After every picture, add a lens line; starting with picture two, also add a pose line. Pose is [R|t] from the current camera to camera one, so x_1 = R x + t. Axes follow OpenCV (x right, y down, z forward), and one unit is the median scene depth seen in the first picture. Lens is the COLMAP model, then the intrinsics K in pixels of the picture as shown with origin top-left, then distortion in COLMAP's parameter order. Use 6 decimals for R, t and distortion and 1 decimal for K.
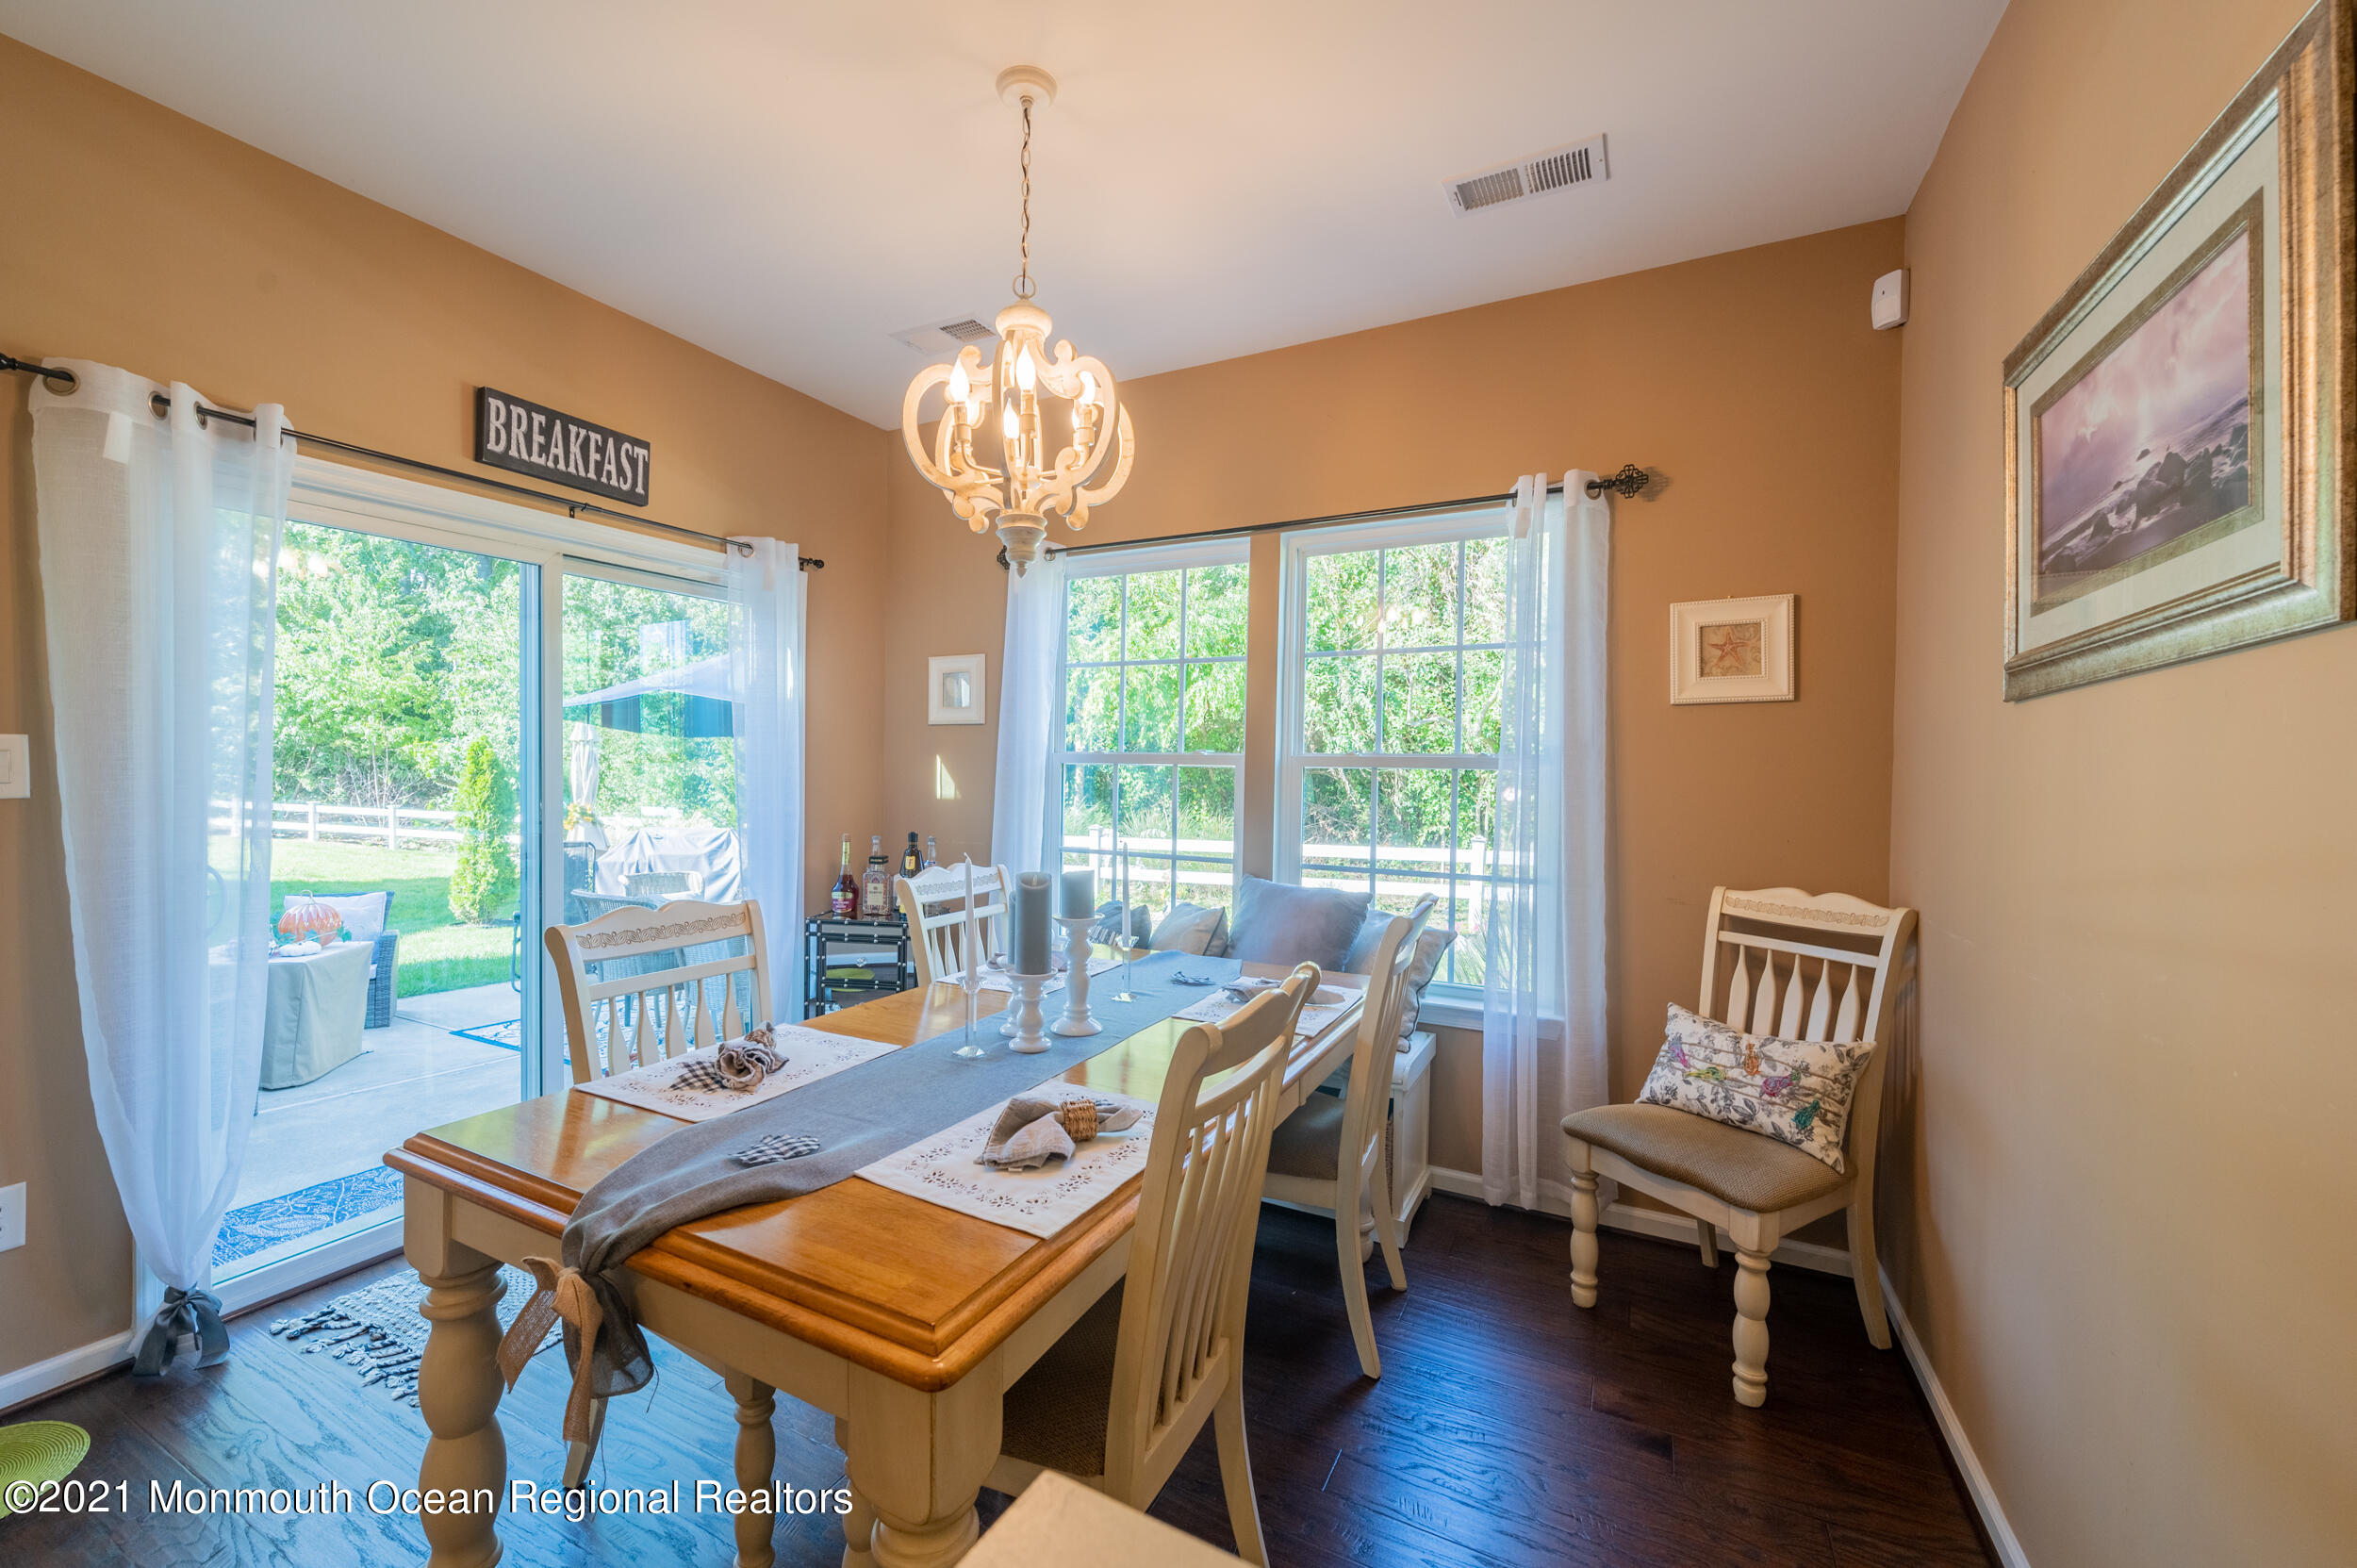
lens RADIAL K [[945.6, 0, 1057.4], [0, 945.6, 762.5], [0, 0, 1]] dist [0.005099, -0.000779]
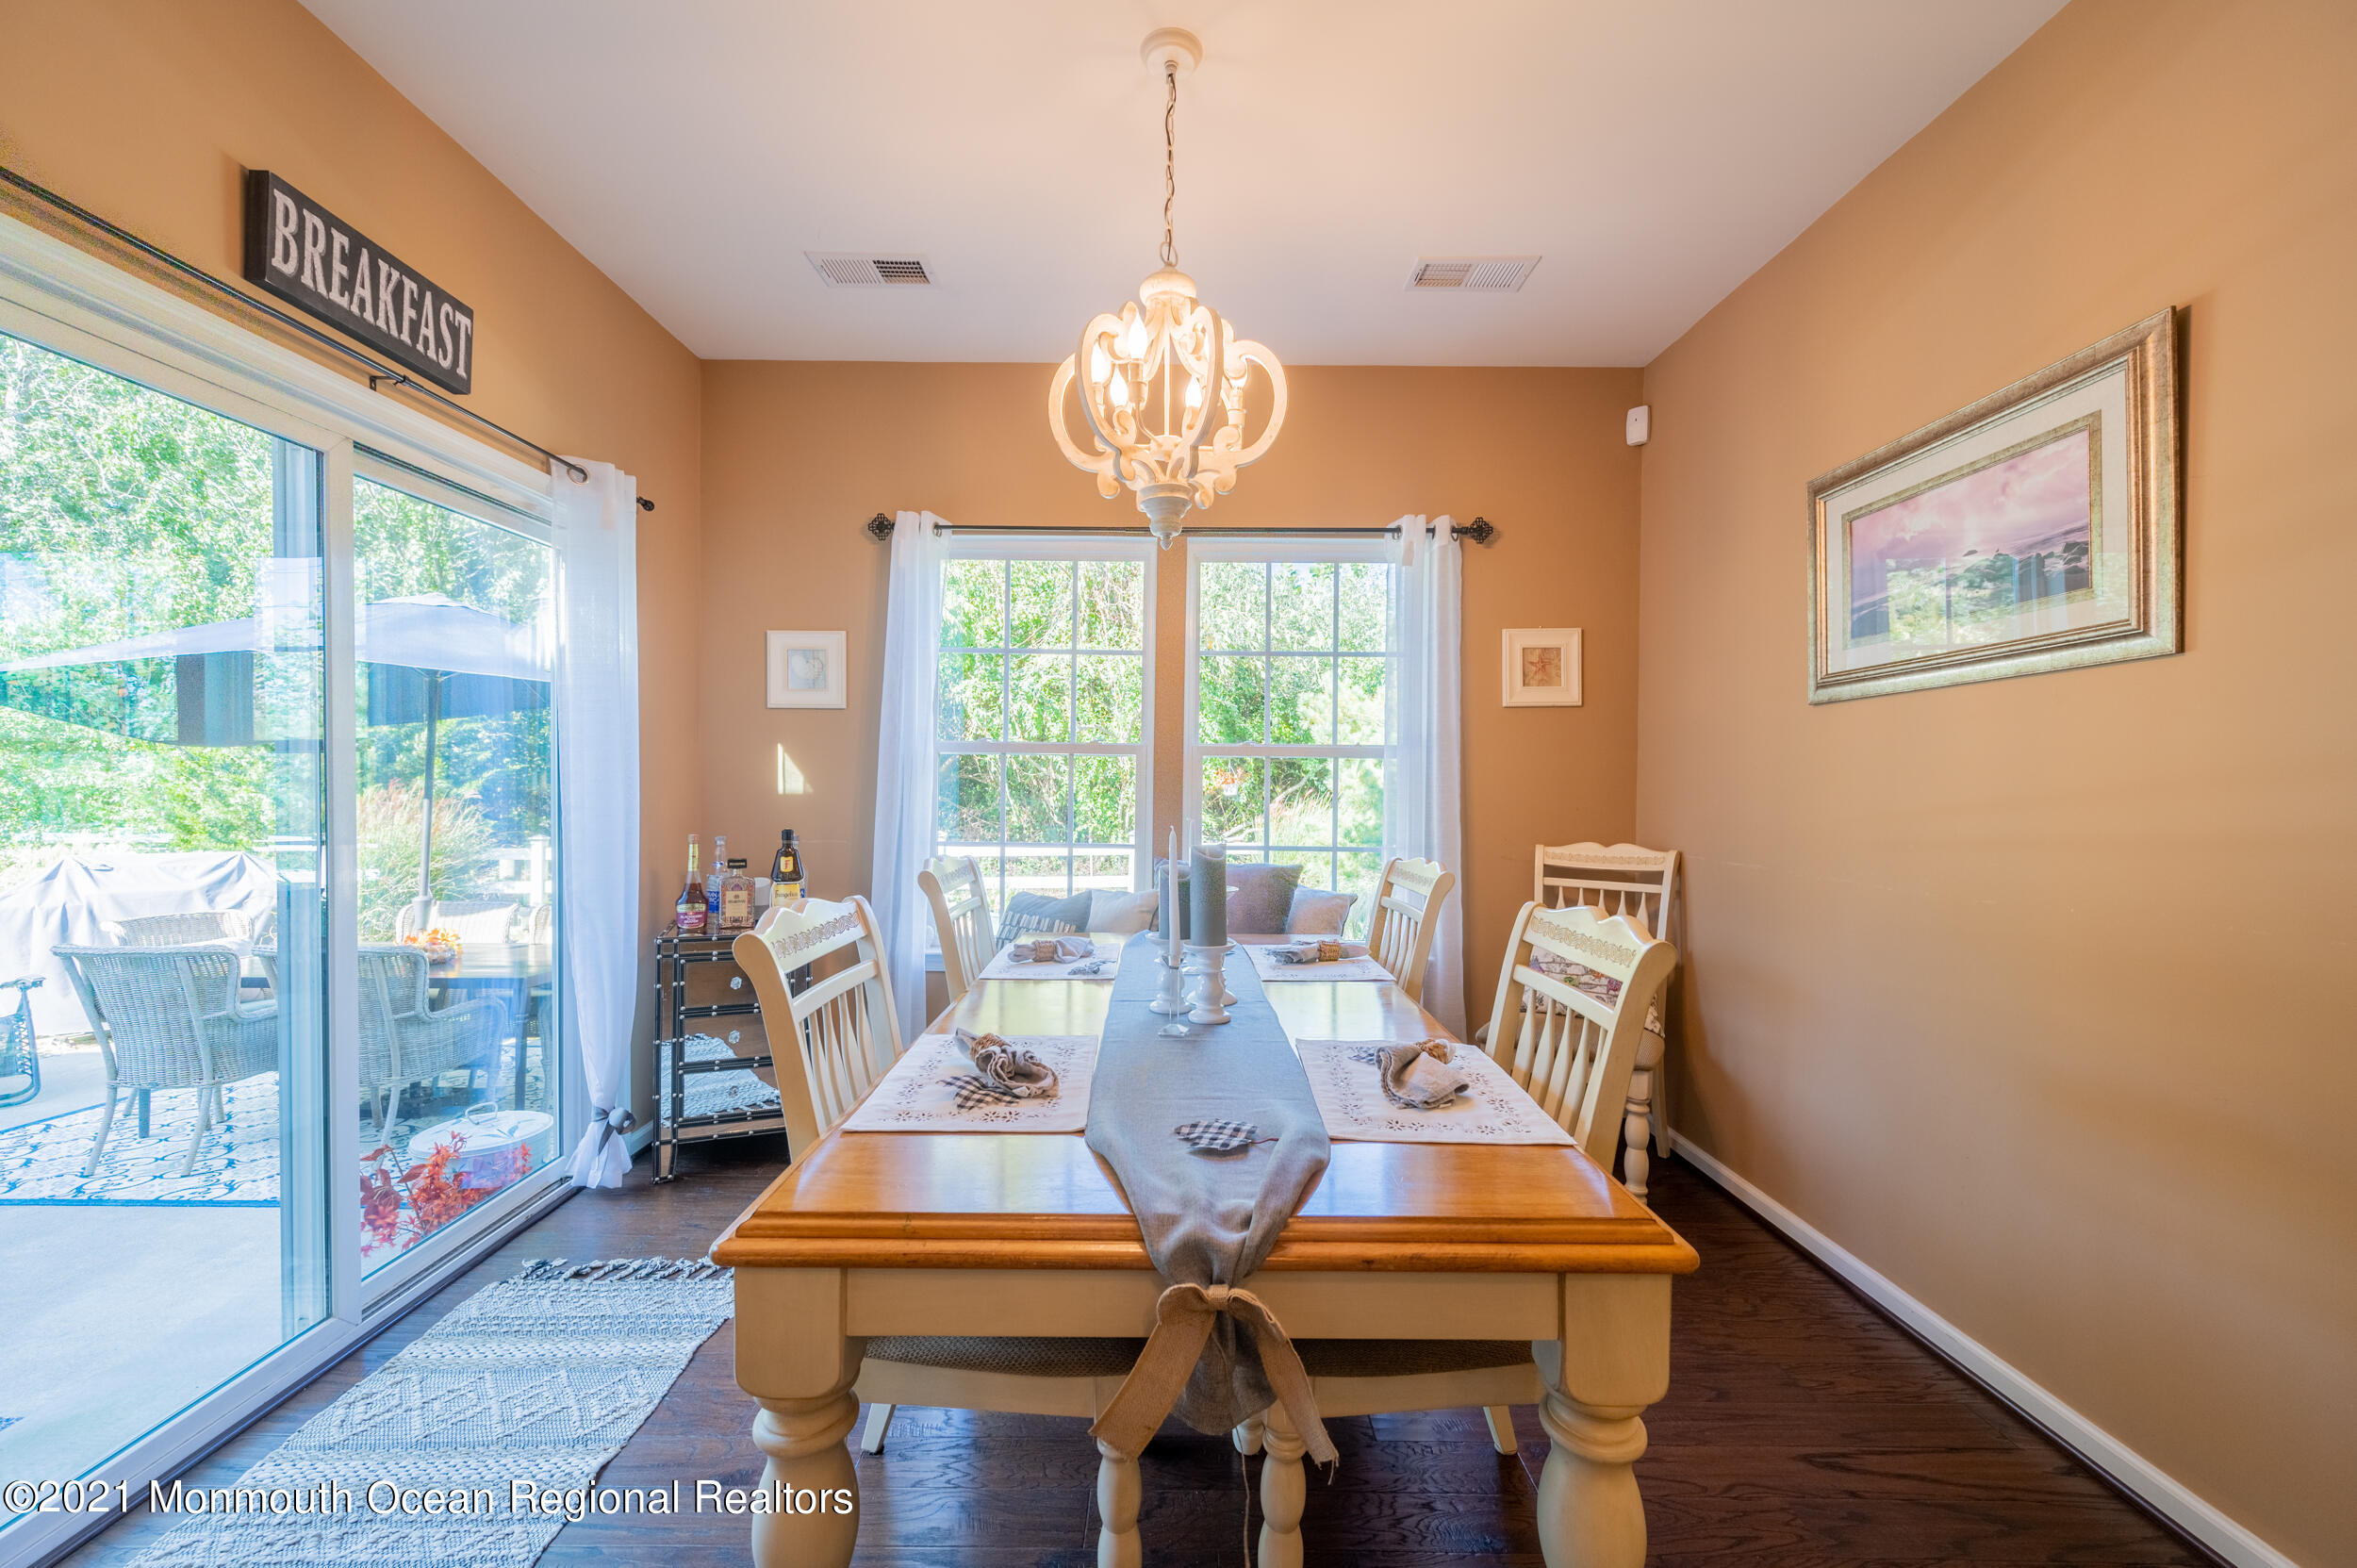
lens RADIAL K [[945.6, 0, 1138.7], [0, 945.6, 771.2], [0, 0, 1]] dist [0.005099, -0.000779]
pose [[0.870188, 0.001310, 0.492718, -0.374841], [-0.001604, 0.999999, 0.000174, 0.024256], [-0.492717, -0.000942, 0.870189, 0.105783]]
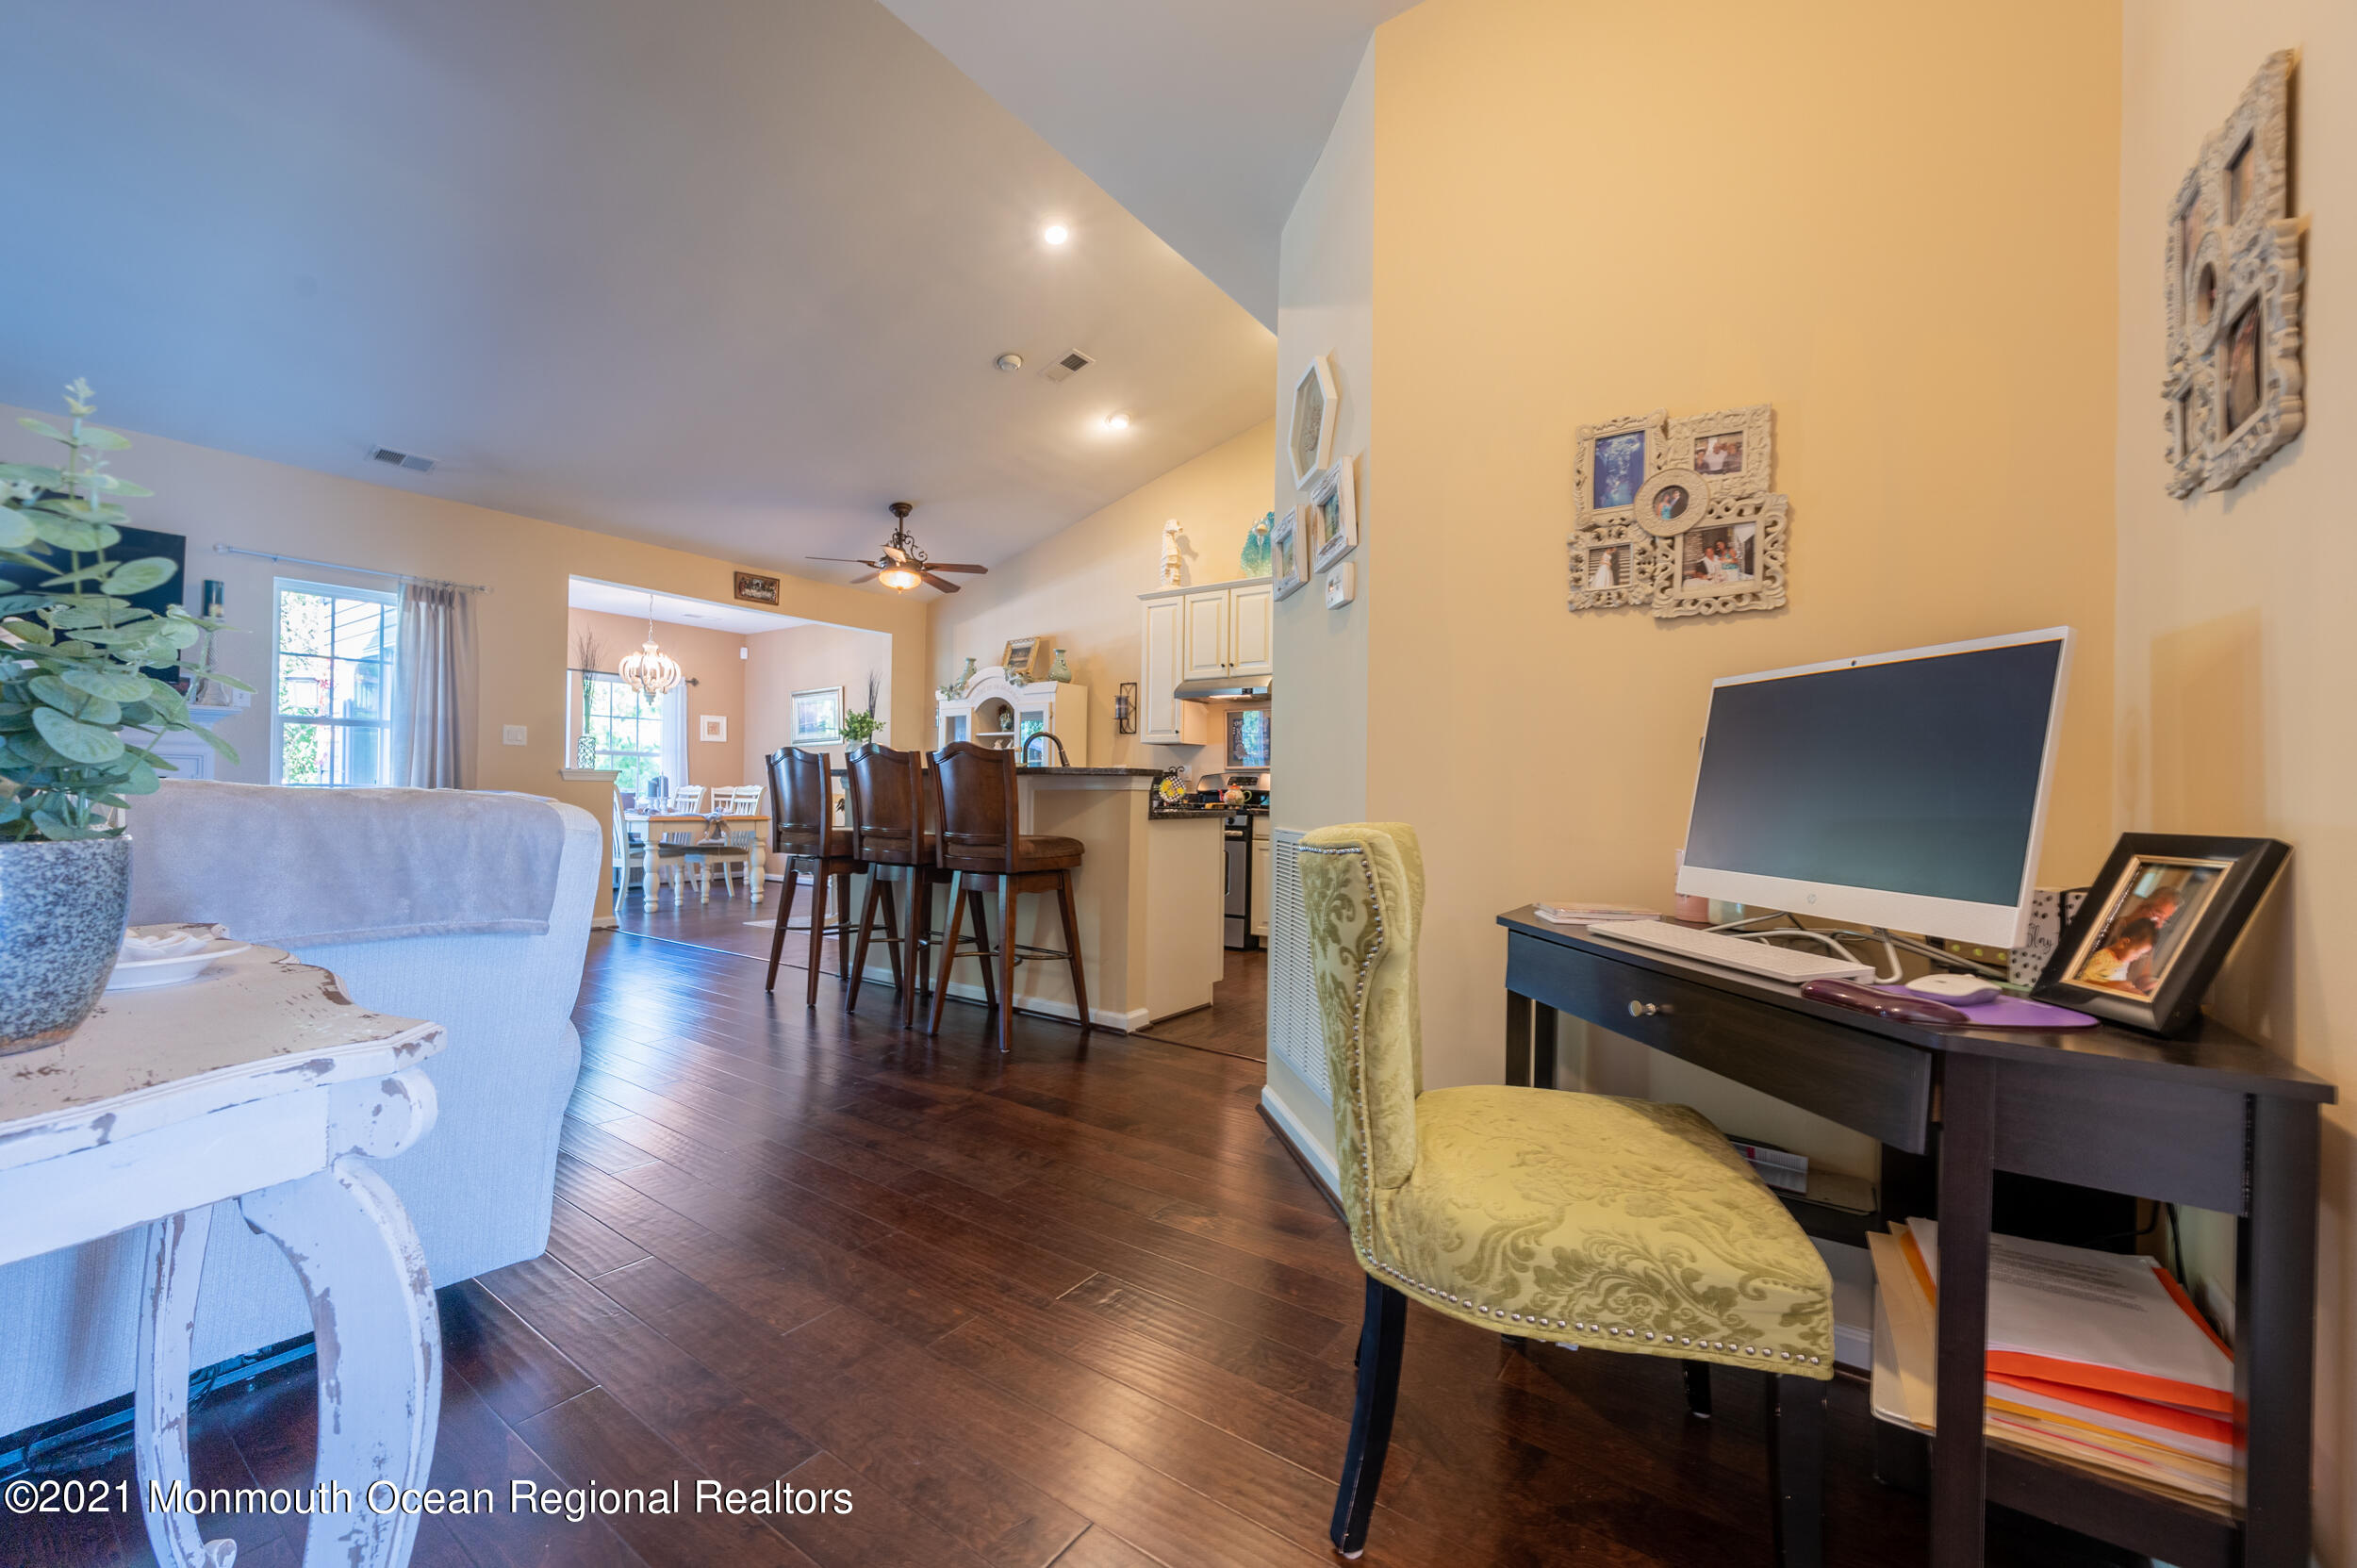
lens RADIAL K [[945.6, 0, 1200.8], [0, 945.6, 782.1], [0, 0, 1]] dist [0.005099, -0.000779]
pose [[0.060453, 0.009148, 0.998129, -2.730867], [-0.011979, 0.999893, -0.008438, 0.101204], [-0.998099, -0.011447, 0.060556, -1.127523]]
